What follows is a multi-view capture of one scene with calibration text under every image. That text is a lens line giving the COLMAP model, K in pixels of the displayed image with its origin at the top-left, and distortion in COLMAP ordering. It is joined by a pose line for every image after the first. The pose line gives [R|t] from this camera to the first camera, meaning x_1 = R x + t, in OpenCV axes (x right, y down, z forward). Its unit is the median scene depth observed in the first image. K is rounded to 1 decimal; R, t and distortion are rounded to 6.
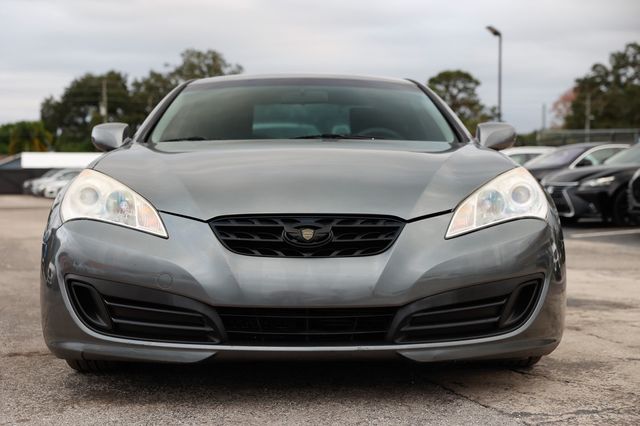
lens RADIAL K [[944.5, 0, 319.5], [0, 944.5, 210.7], [0, 0, 1]] dist [0.158680, 0.000000]
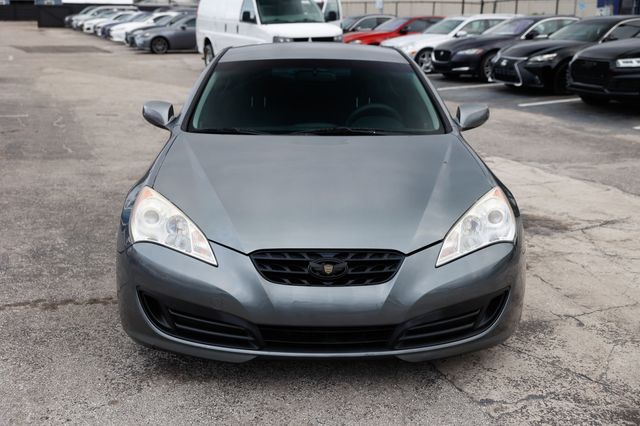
lens RADIAL K [[762.2, 0, 318.5], [0, 762.2, 214.6], [0, 0, 1]] dist [0.059829, 0.000000]
pose [[0.999842, 0.011100, 0.013915, -0.038641], [-0.013937, 0.974479, 0.224047, -0.260725], [-0.011073, -0.224206, 0.974479, 0.020153]]
